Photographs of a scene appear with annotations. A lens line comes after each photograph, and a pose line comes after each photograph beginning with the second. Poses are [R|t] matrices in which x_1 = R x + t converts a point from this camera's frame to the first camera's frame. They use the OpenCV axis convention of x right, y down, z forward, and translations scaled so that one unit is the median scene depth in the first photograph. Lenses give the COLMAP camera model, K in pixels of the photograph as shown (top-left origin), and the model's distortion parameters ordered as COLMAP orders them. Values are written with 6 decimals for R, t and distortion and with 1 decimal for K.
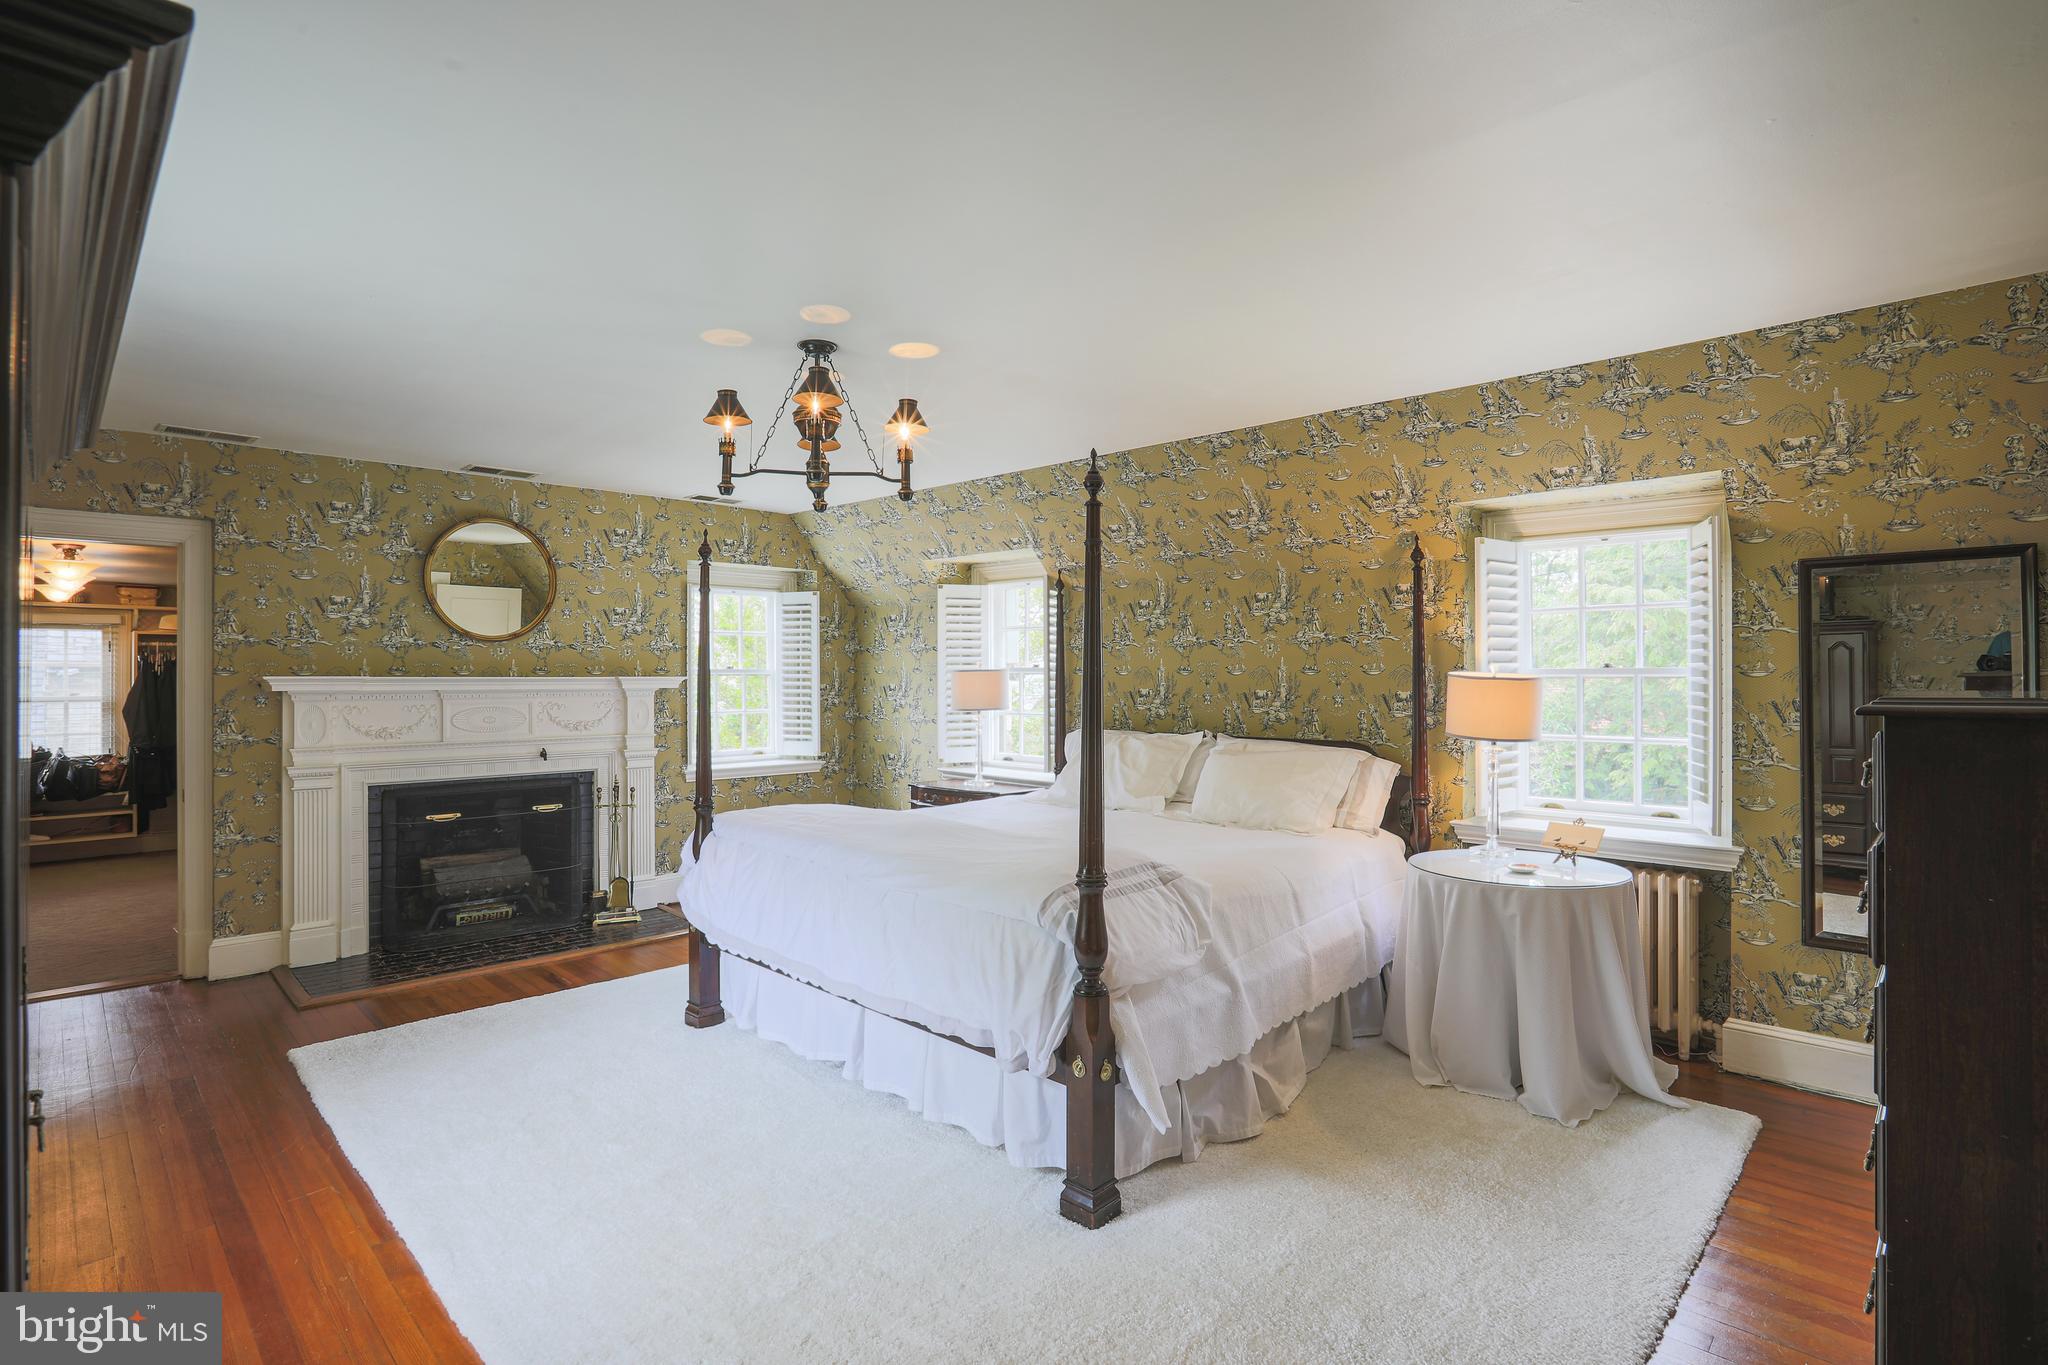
lens RADIAL K [[987.3, 0, 1021.2], [0, 987.3, 662.9], [0, 0, 1]] dist [-0.045104, 0.013542]
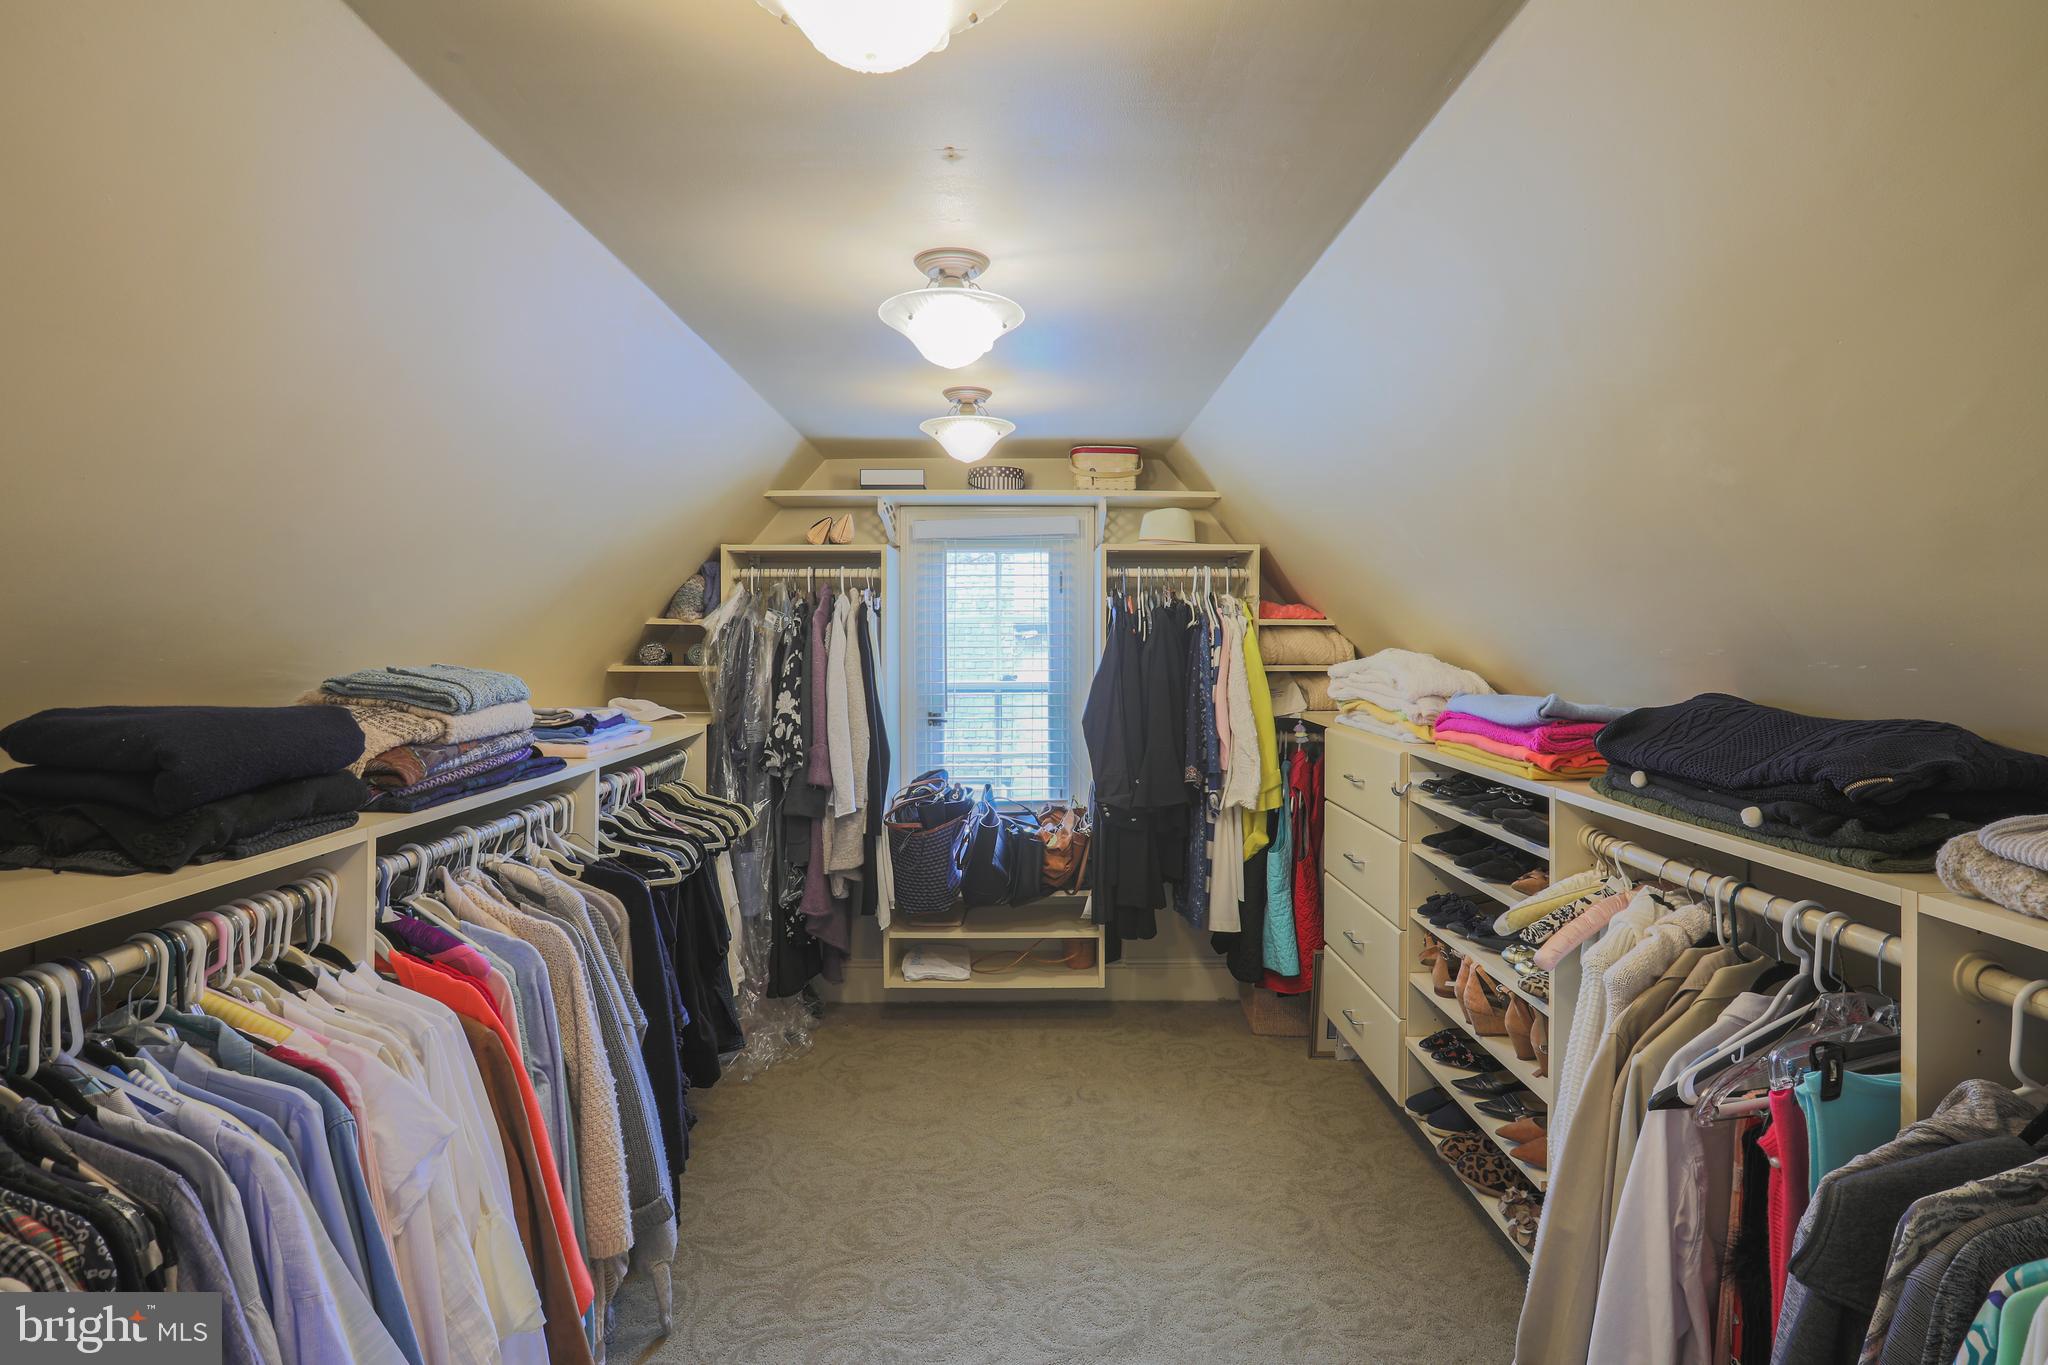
lens RADIAL K [[987.3, 0, 1024.7], [0, 987.3, 677.3], [0, 0, 1]] dist [-0.045104, 0.013542]
pose [[0.706636, 0.011685, -0.707481, -0.531711], [0.007600, 0.999681, 0.024102, 0.015840], [0.707536, -0.022408, 0.706322, 0.552252]]
